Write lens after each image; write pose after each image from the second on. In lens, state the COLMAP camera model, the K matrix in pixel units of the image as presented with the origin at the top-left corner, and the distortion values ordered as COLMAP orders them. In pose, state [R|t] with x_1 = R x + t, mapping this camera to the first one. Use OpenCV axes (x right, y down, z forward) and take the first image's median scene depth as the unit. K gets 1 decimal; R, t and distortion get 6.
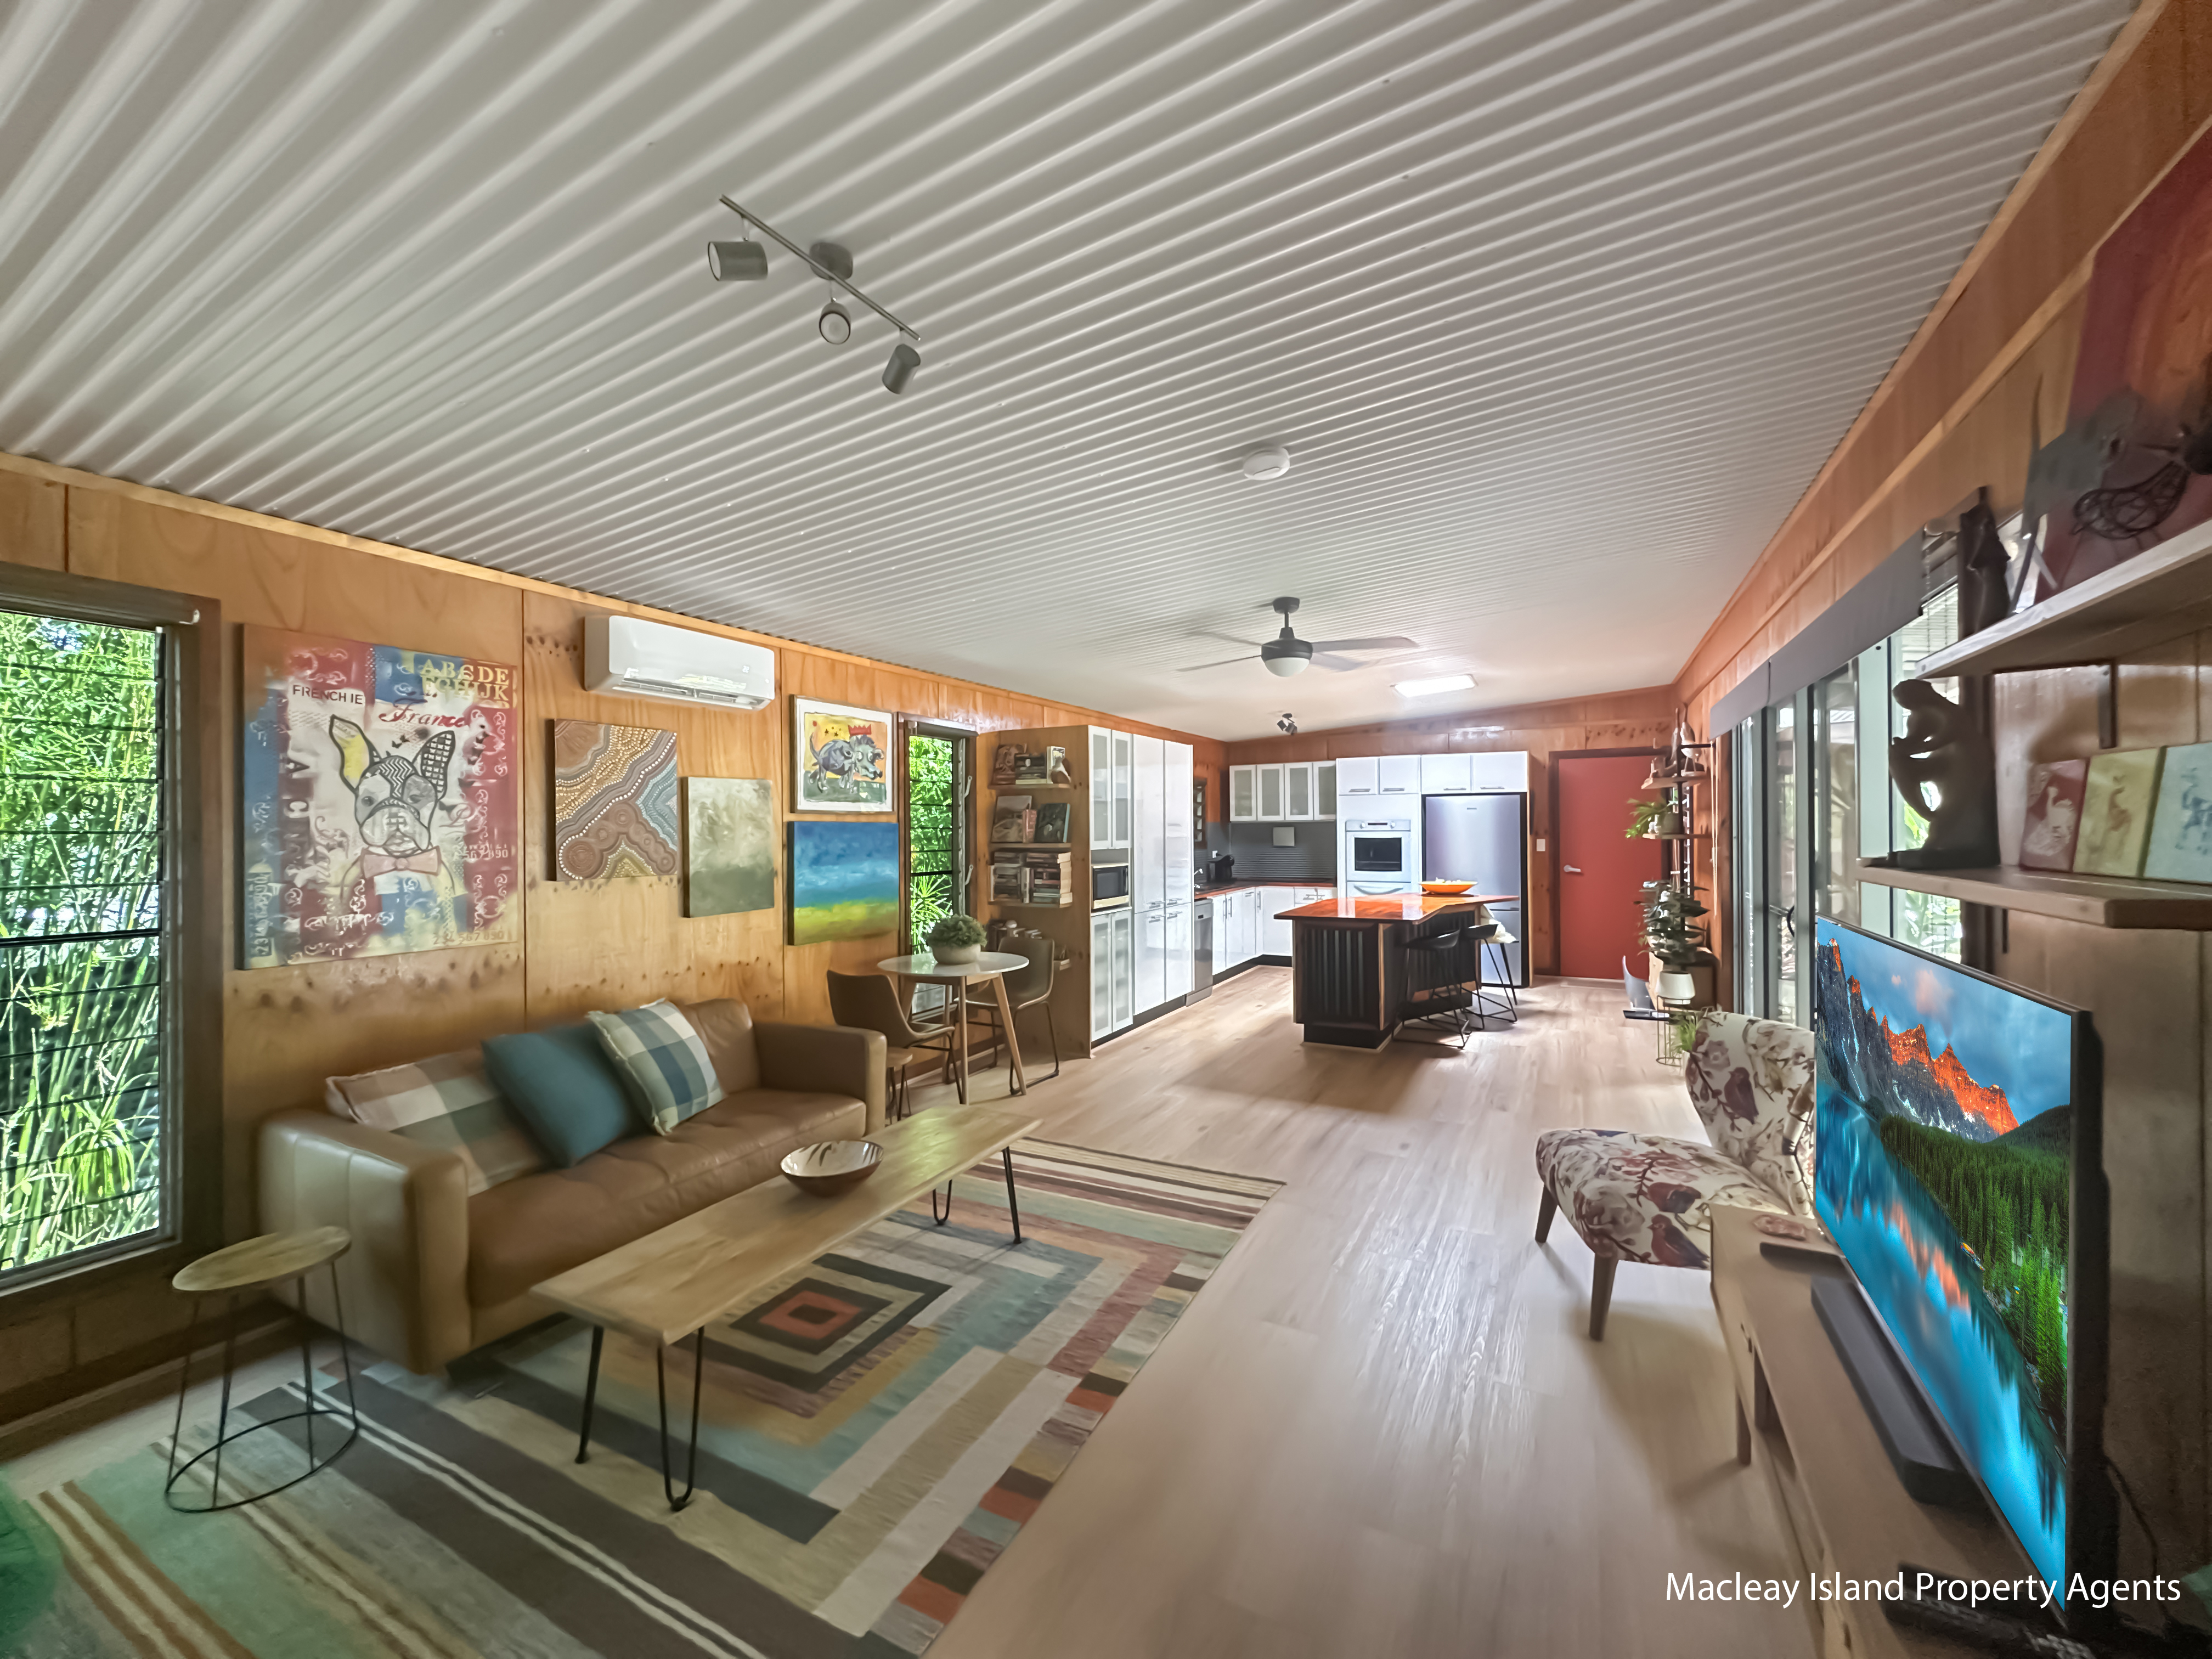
lens RADIAL K [[895.7, 0, 1105.2], [0, 895.7, 829.9], [0, 0, 1]] dist [-0.000064, 0.000011]
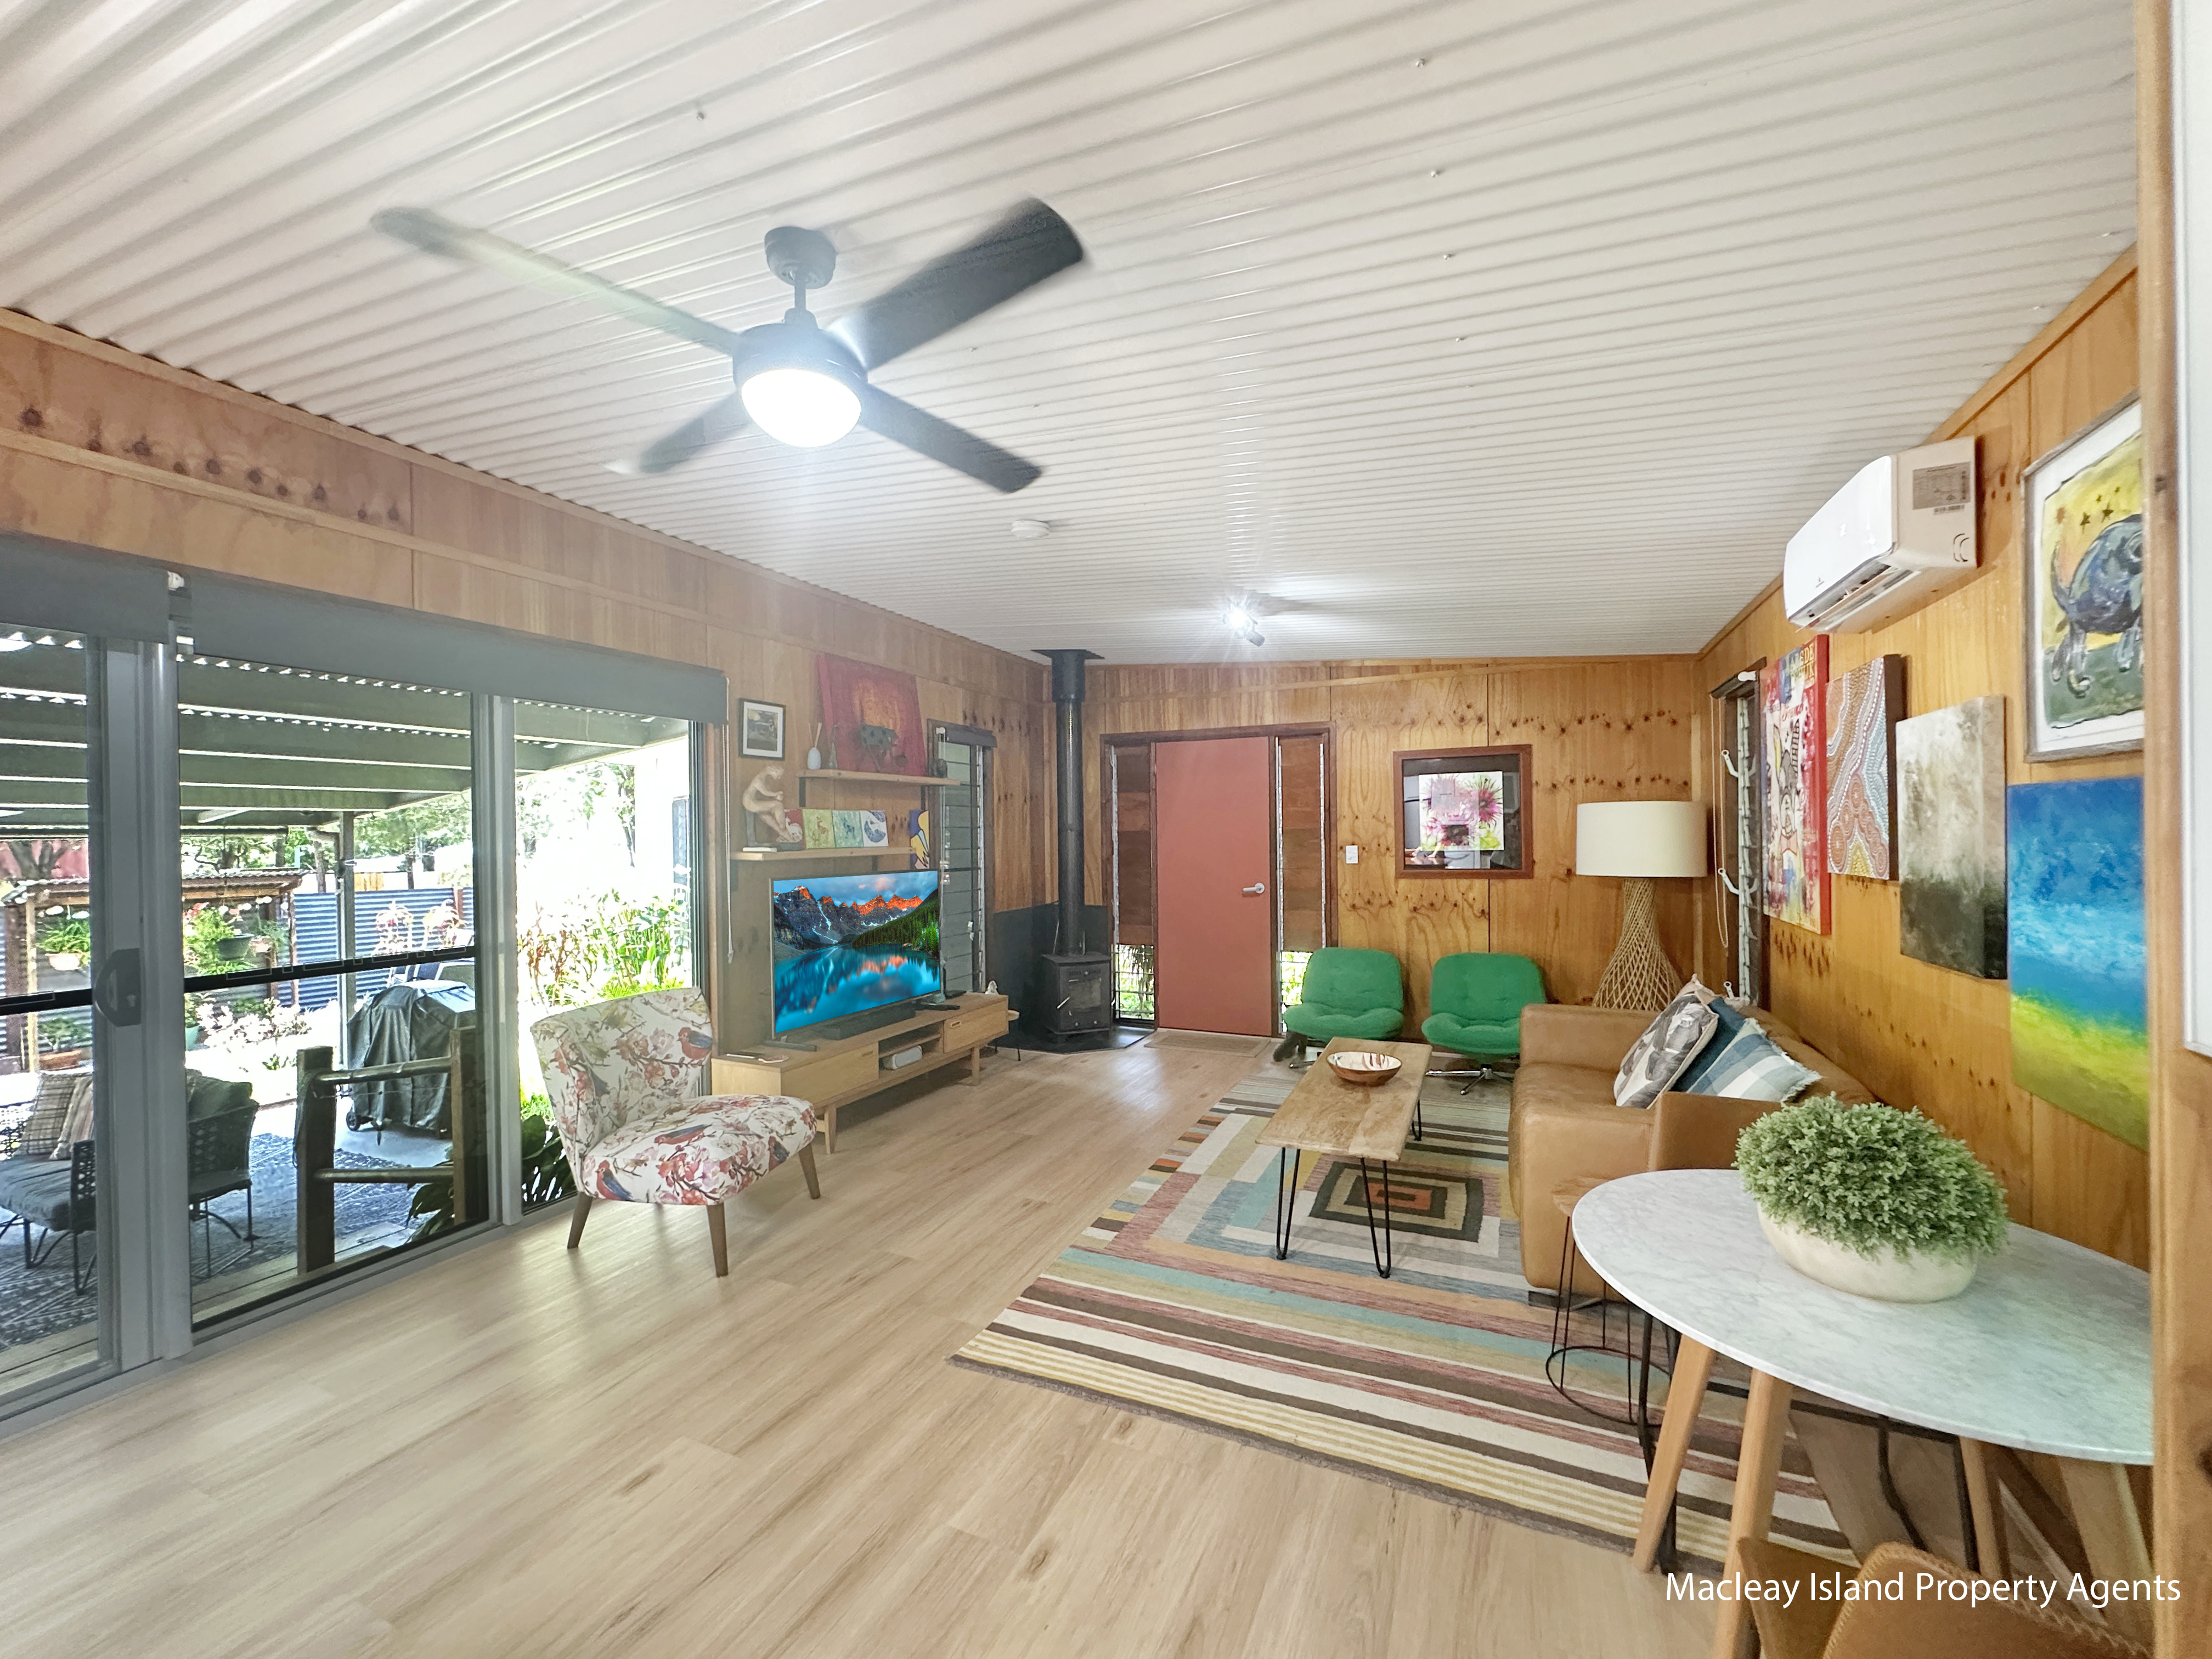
lens RADIAL K [[895.7, 0, 1106.6], [0, 895.7, 834.2], [0, 0, 1]] dist [-0.000064, 0.000011]
pose [[-0.998389, 0.017744, -0.053903, 0.139728], [0.017734, 0.999843, 0.000661, 0.008173], [0.053906, -0.000296, -0.998546, 2.081183]]
